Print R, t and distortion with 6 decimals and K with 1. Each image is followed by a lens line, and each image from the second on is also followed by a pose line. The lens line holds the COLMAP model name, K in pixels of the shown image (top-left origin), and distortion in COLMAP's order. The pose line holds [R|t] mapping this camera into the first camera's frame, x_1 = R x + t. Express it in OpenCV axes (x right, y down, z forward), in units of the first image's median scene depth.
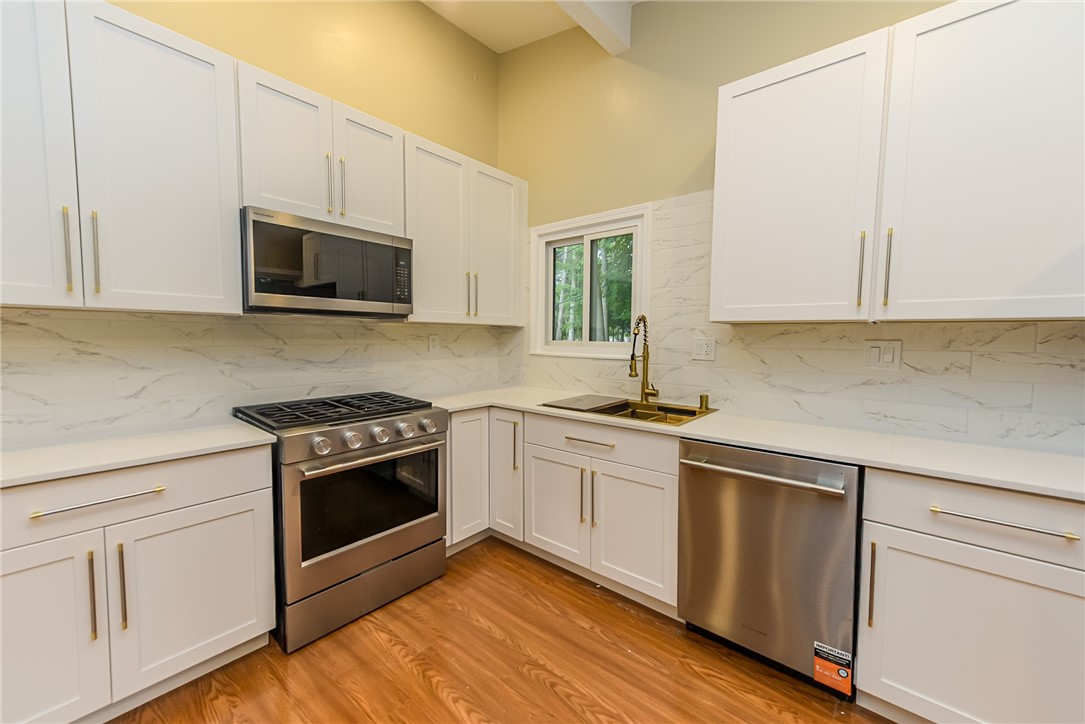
lens RADIAL K [[417.5, 0, 542.5], [0, 417.5, 362.0], [0, 0, 1]] dist [0.008057, 0.000065]
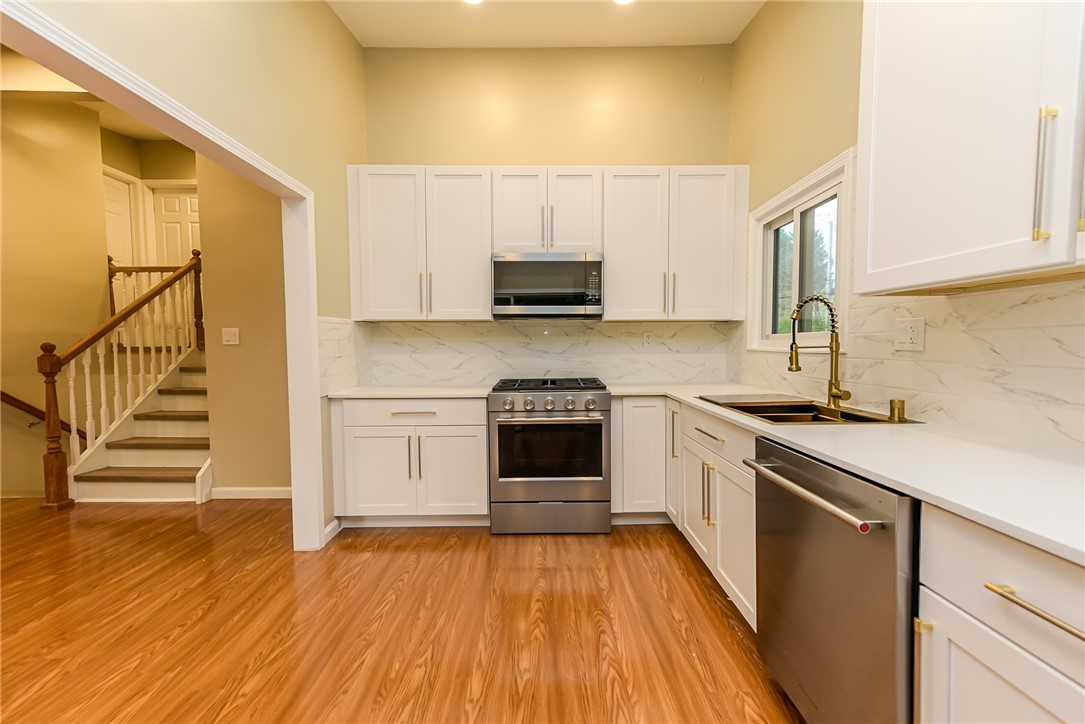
lens RADIAL K [[414.4, 0, 548.6], [0, 414.4, 360.9], [0, 0, 1]] dist [-0.000103, 0.000013]
pose [[0.652866, 0.018221, -0.757254, 0.579533], [-0.036691, 0.999298, -0.007587, 0.044169], [0.756584, 0.032738, 0.653077, 0.107858]]
